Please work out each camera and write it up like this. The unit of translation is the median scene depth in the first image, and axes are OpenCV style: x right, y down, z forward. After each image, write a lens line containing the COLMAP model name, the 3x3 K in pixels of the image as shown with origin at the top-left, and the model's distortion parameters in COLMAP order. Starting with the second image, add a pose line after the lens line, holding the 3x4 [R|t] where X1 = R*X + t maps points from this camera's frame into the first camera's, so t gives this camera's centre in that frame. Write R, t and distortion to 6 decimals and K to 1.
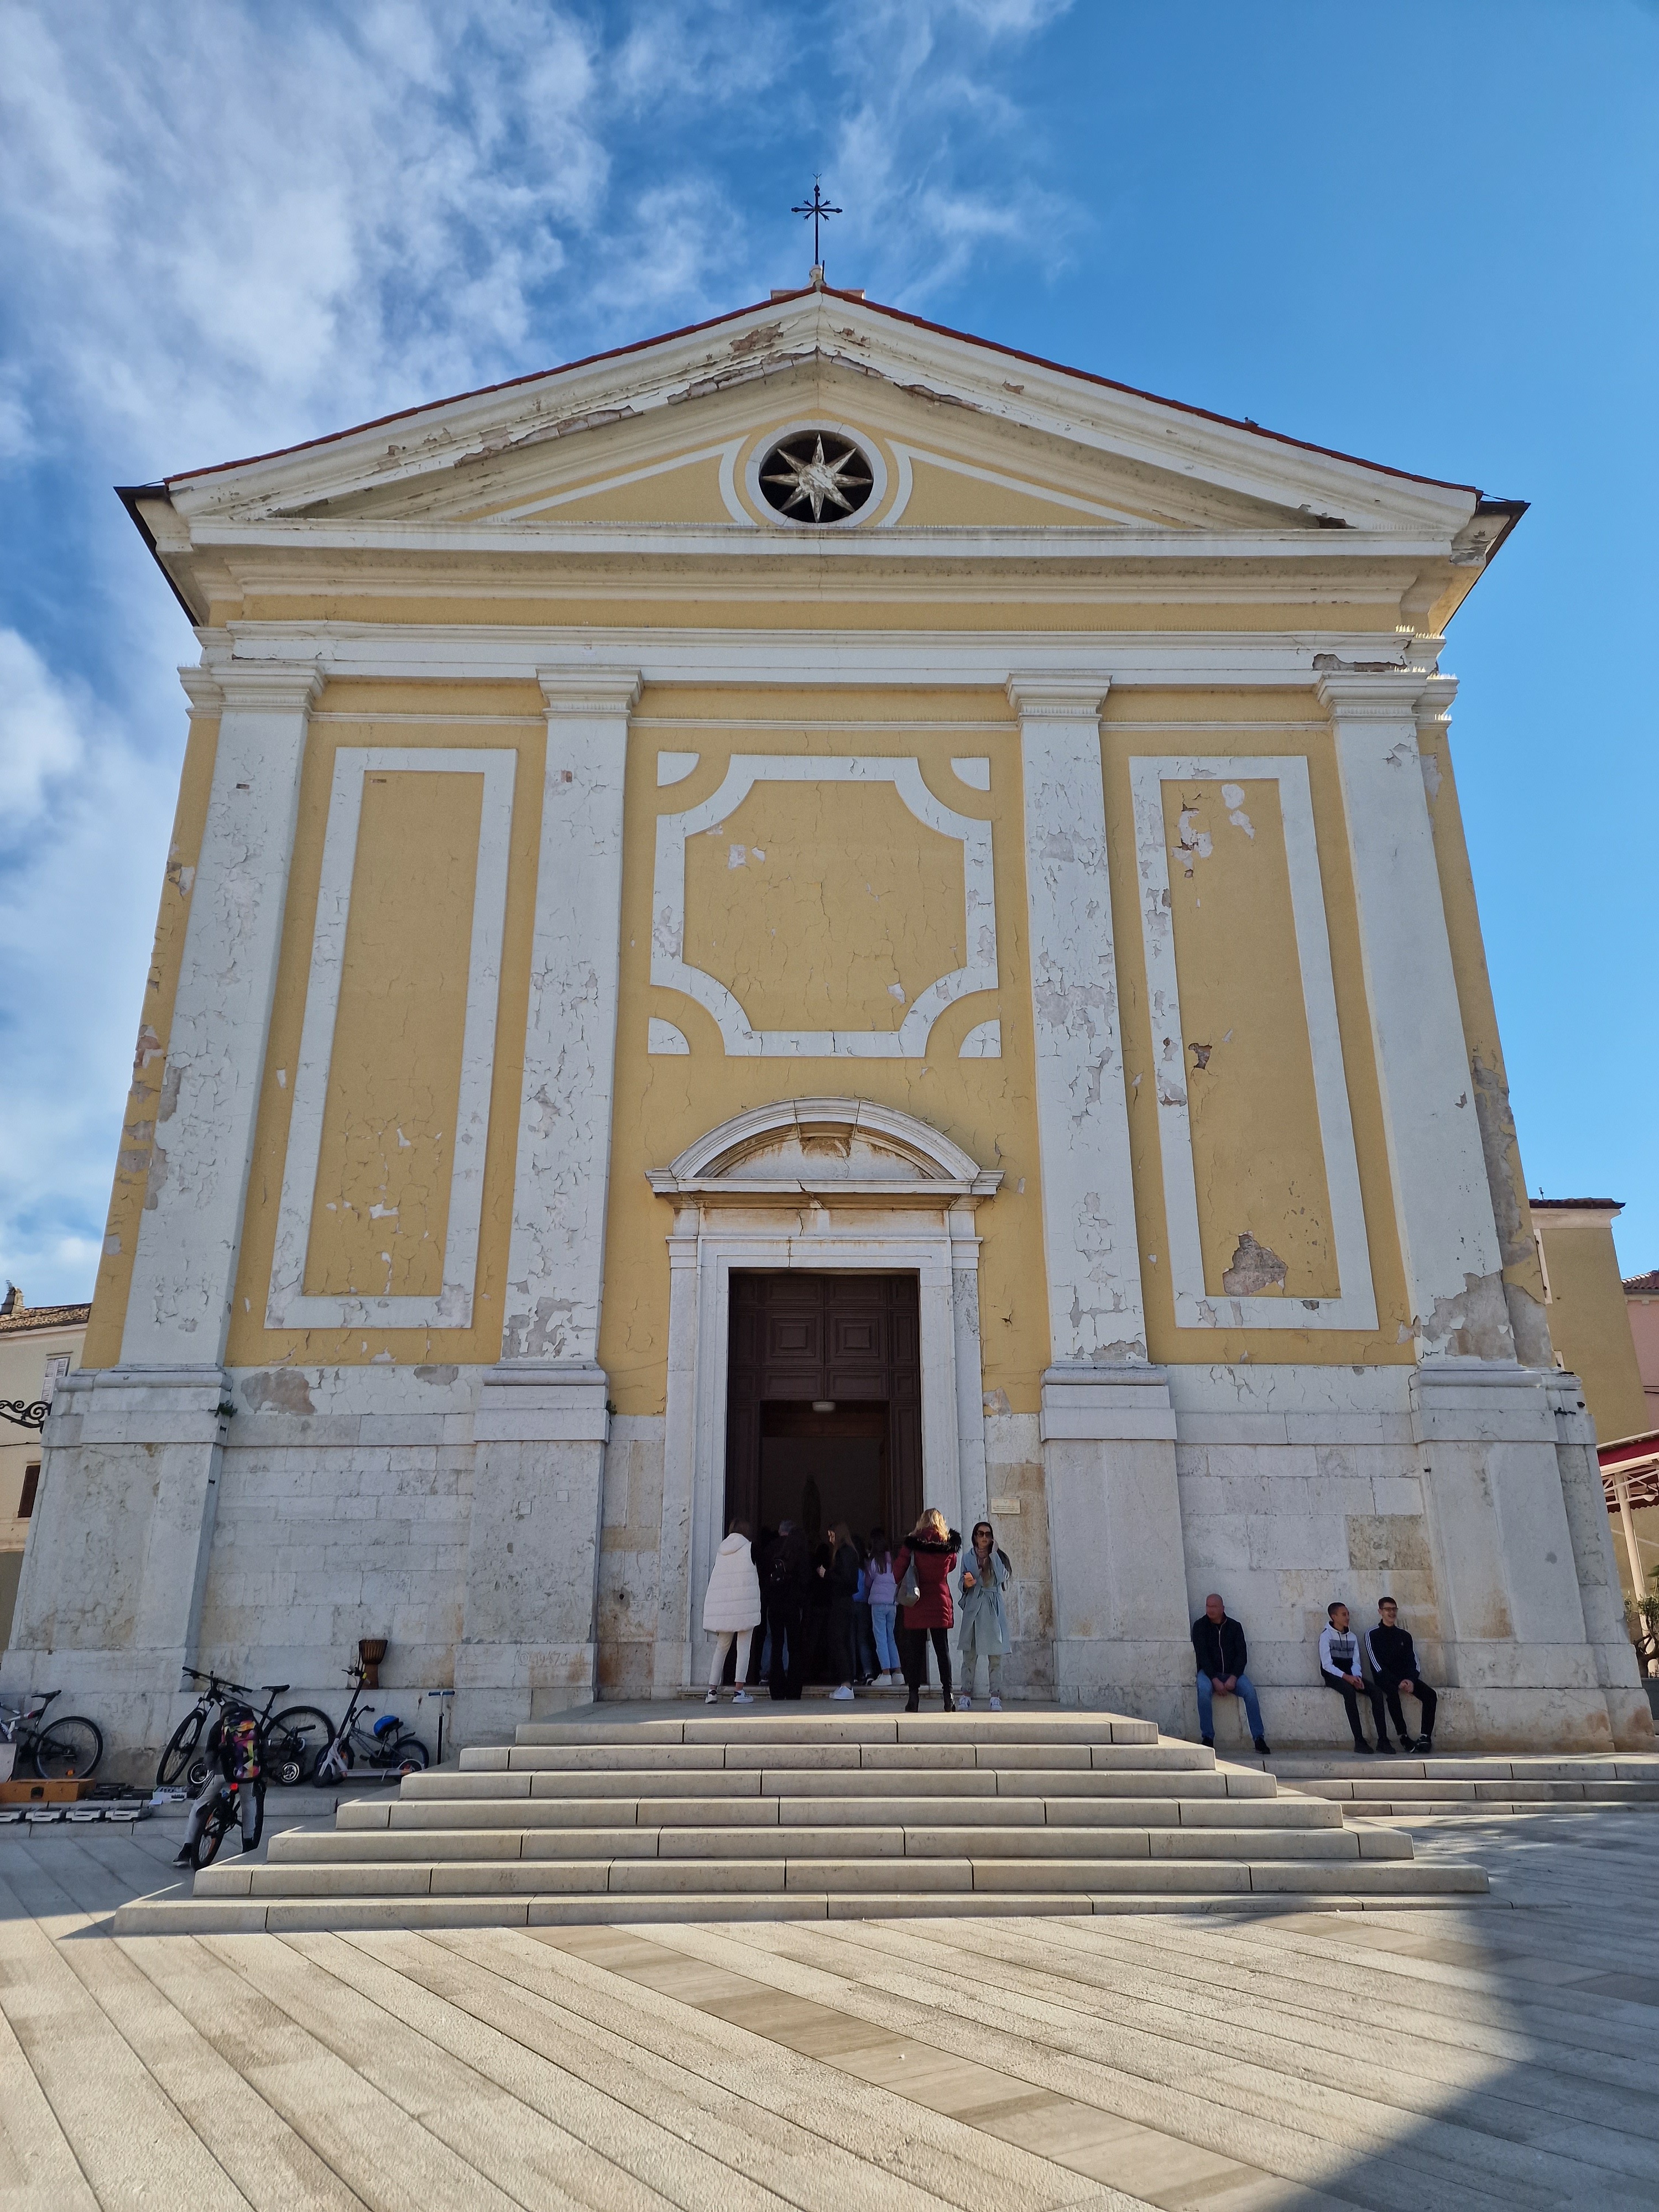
lens RADIAL K [[1436.3, 0, 829.5], [0, 1436.3, 1106.0], [0, 0, 1]] dist [0.148102, -0.235415]
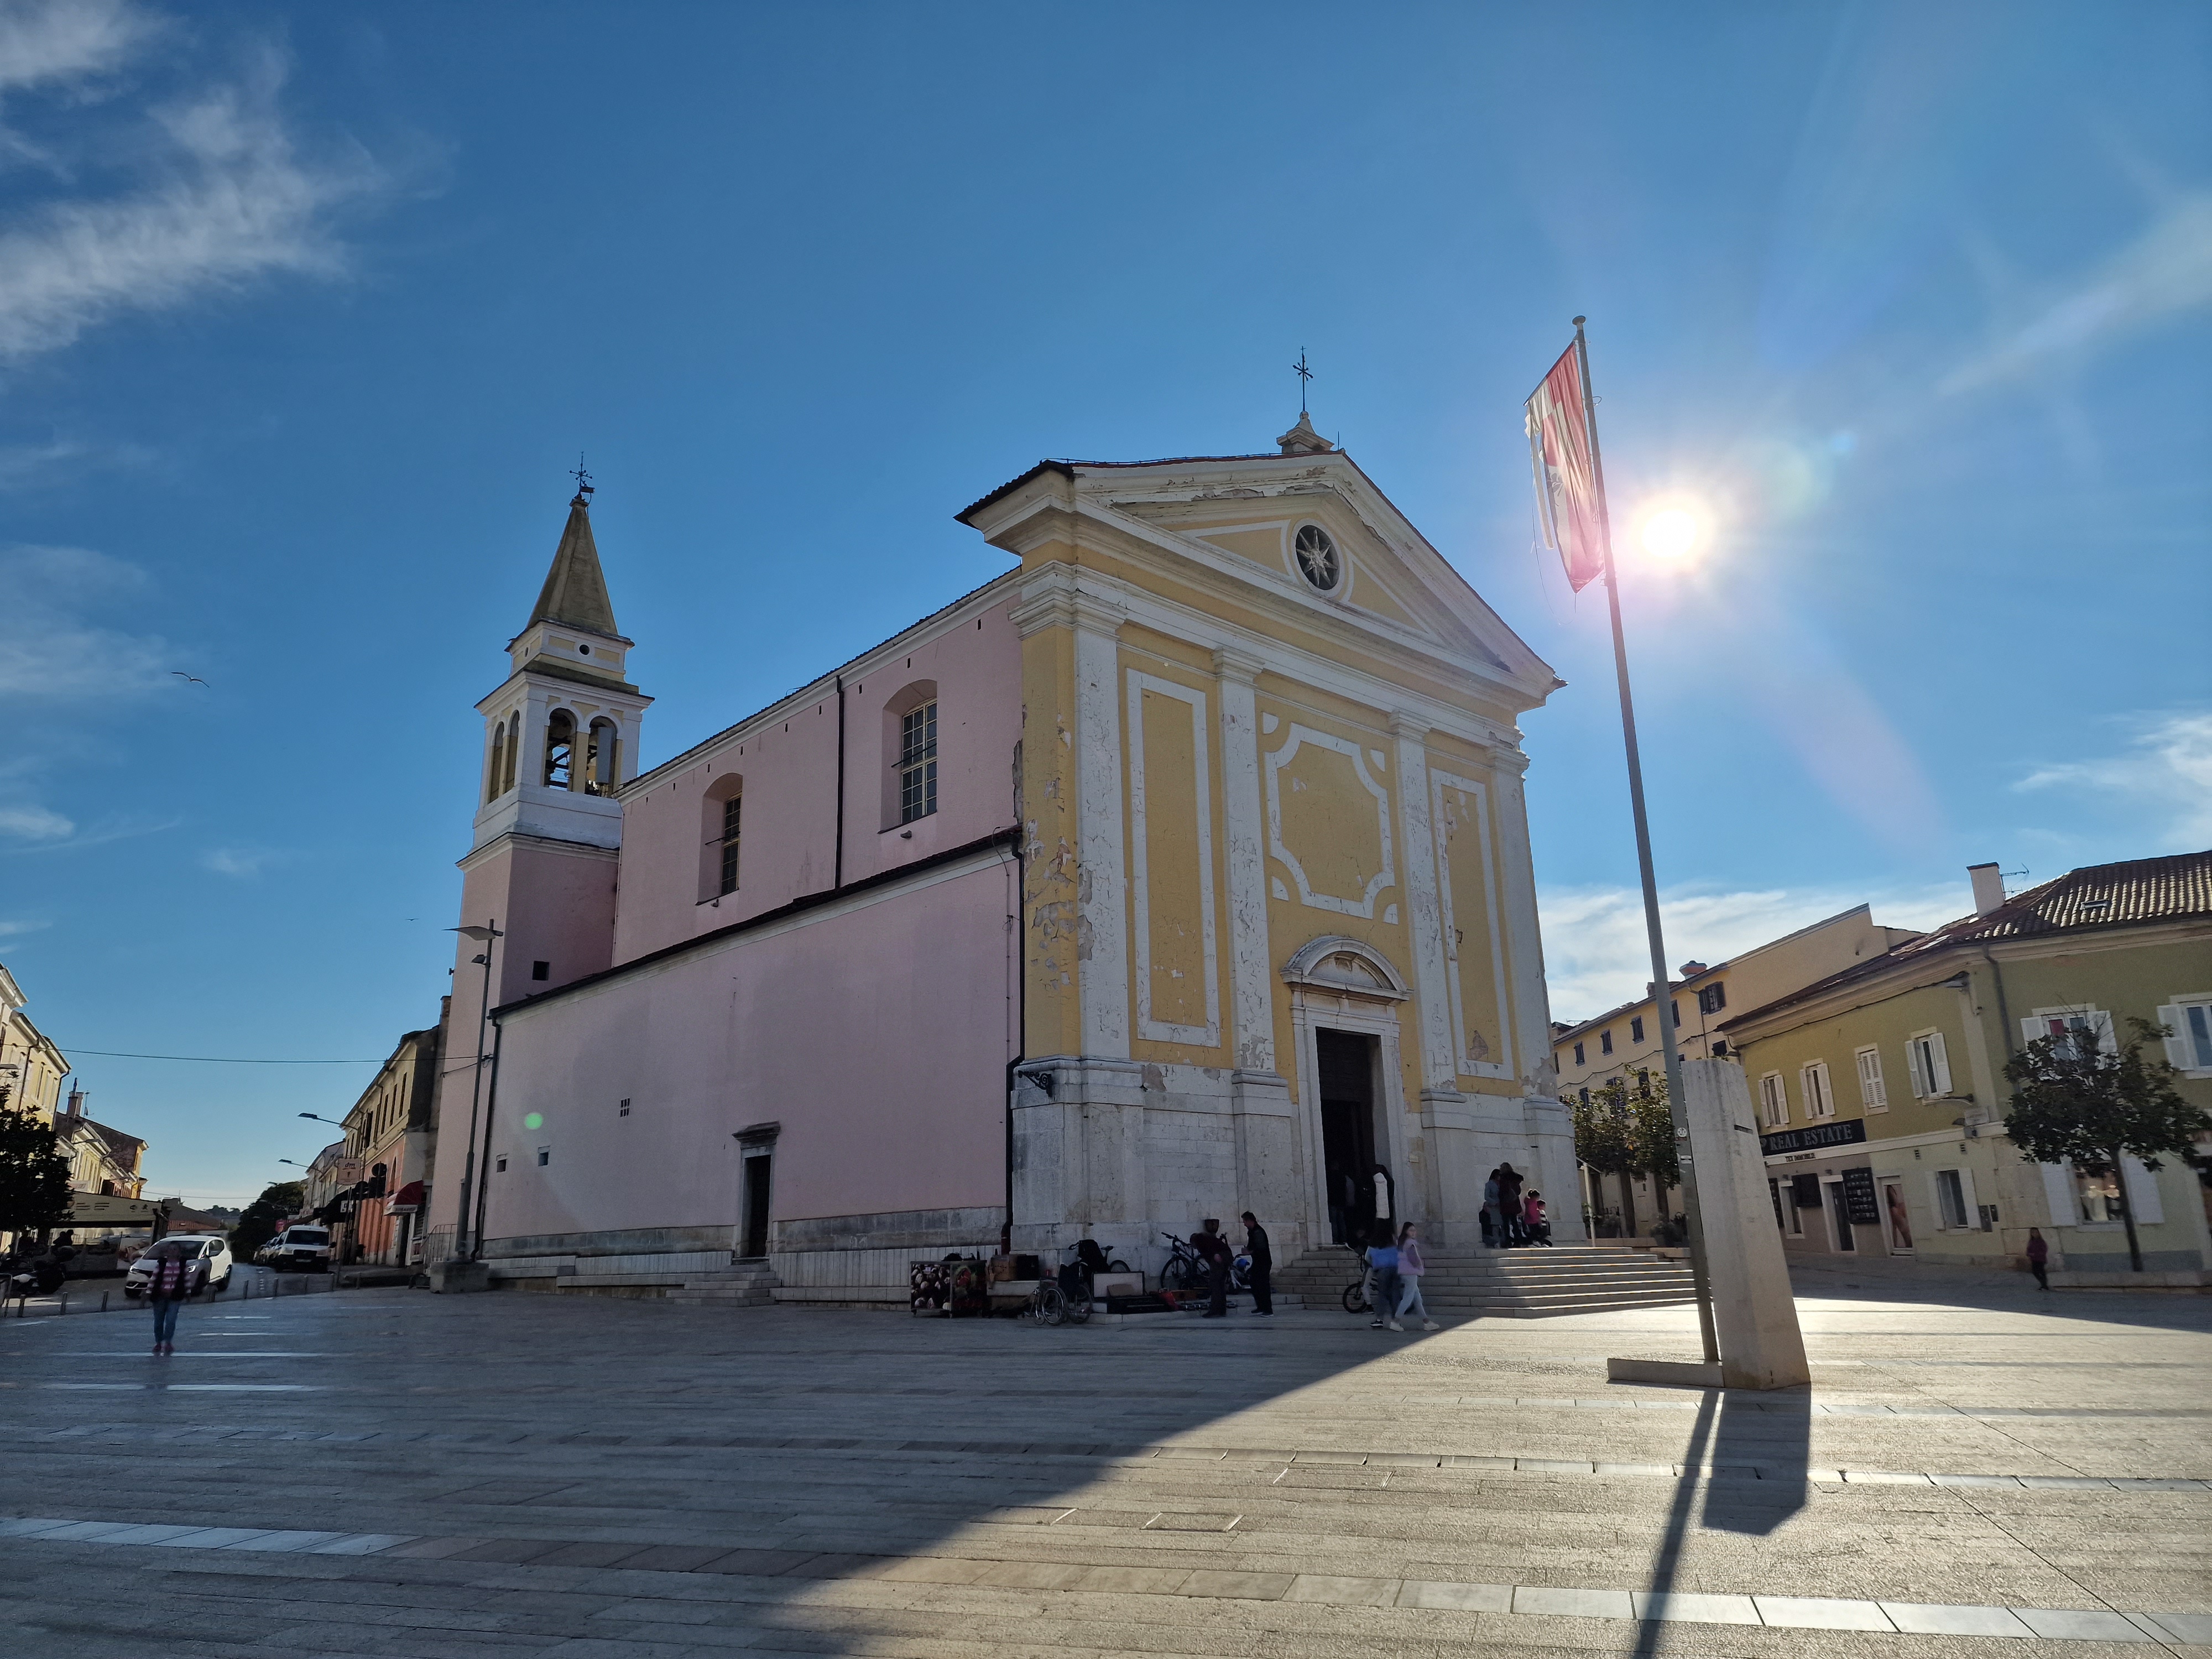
lens RADIAL K [[1436.3, 0, 1077.3], [0, 1436.3, 834.2], [0, 0, 1]] dist [0.148102, -0.235415]
pose [[0.765204, 0.165337, 0.622195, -1.409532], [-0.202967, 0.979129, -0.010567, -0.044719], [-0.610956, -0.118199, 0.782791, -0.220668]]
